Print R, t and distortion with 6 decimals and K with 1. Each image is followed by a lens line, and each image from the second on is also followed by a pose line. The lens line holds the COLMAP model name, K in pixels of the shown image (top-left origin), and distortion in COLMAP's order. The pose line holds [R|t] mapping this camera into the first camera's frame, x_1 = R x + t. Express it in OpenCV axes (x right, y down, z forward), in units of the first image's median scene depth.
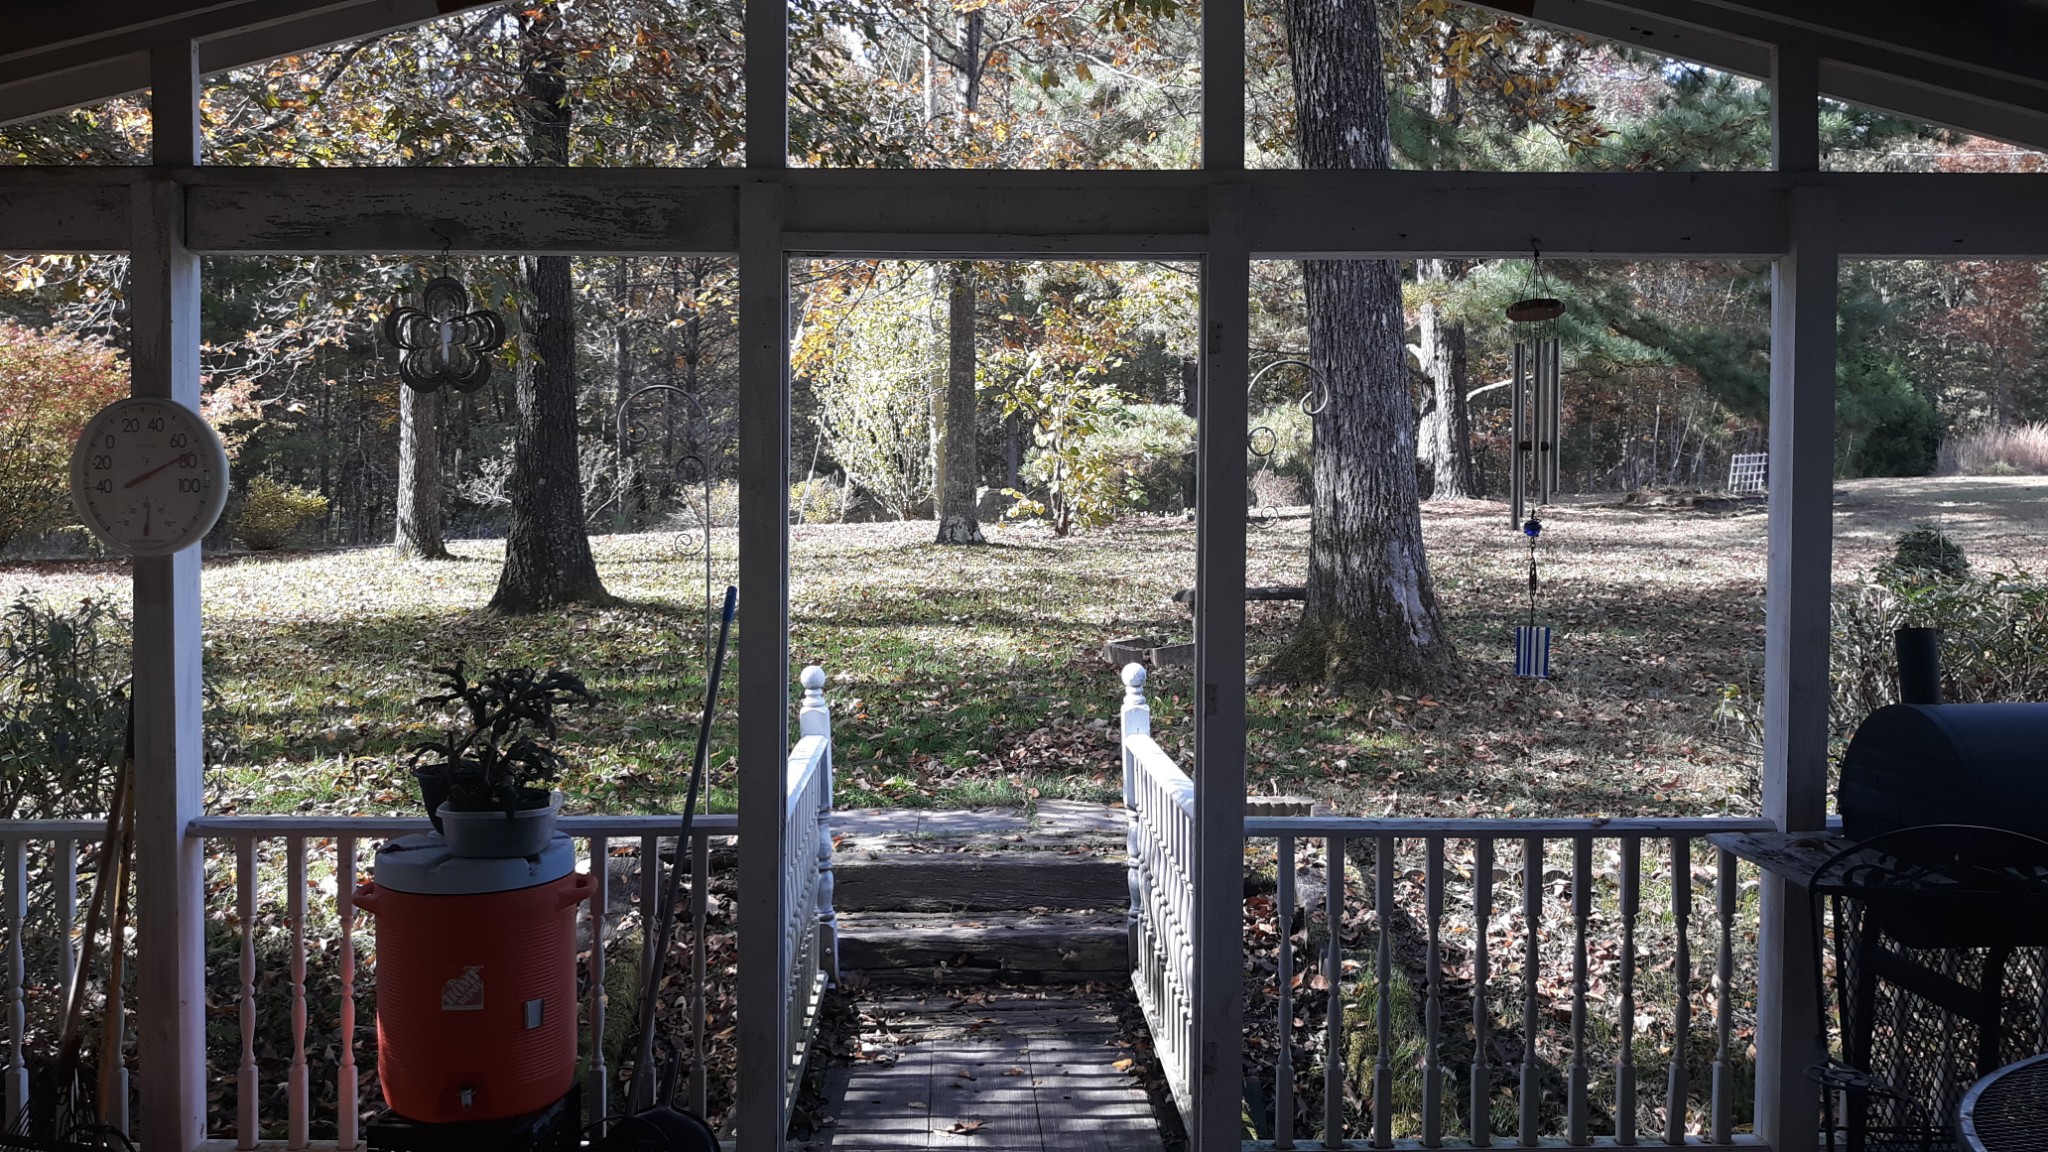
lens RADIAL K [[1669.0, 0, 1024.0], [0, 1669.0, 576.0], [0, 0, 1]] dist [-0.003853, -0.070595]
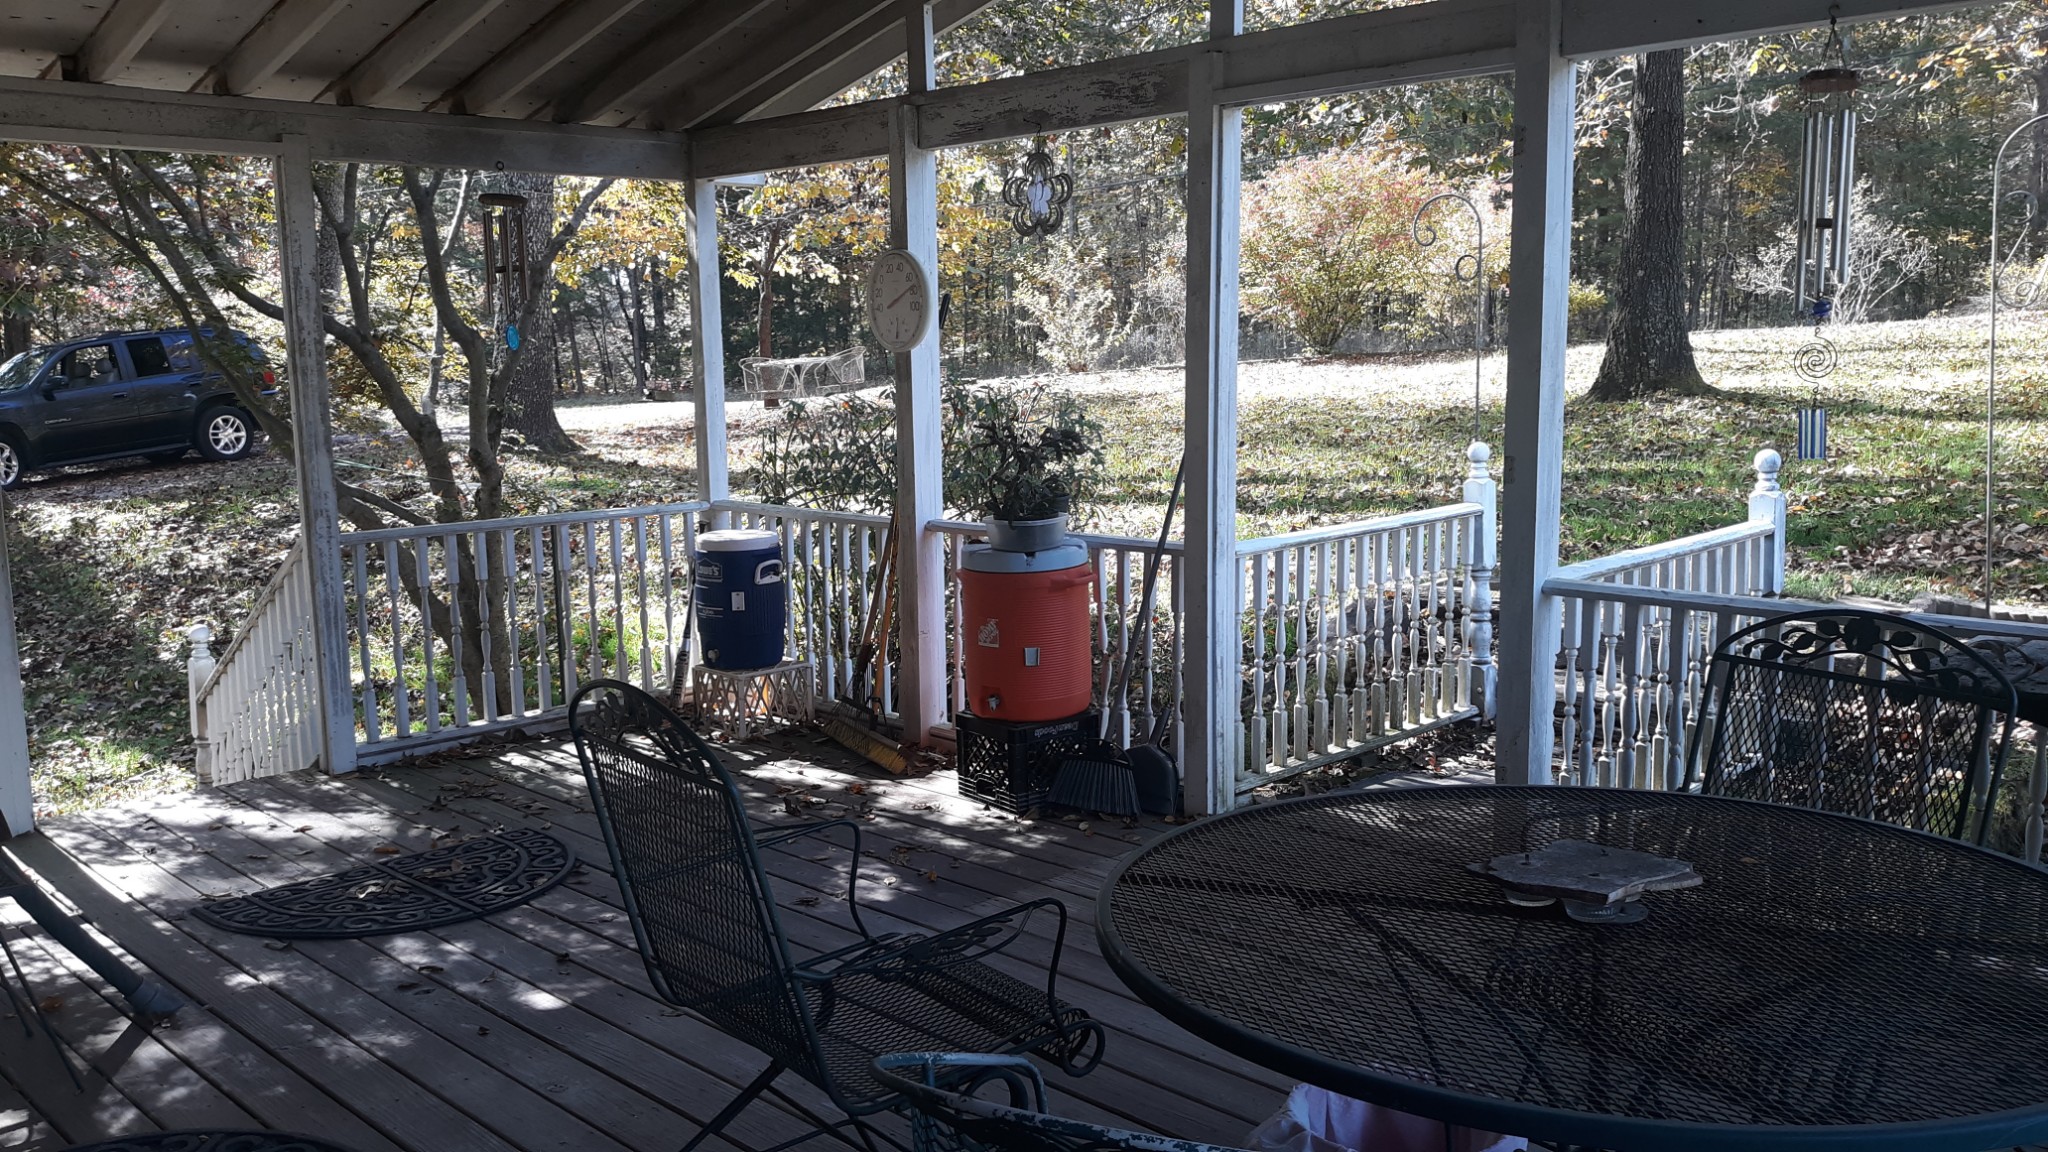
lens RADIAL K [[1669.0, 0, 1024.0], [0, 1669.0, 576.0], [0, 0, 1]] dist [-0.003853, -0.070595]
pose [[0.671688, 0.086382, -0.735780, 0.370616], [0.005855, 0.992529, 0.121870, 0.002704], [0.740811, -0.086167, 0.666164, -0.003221]]
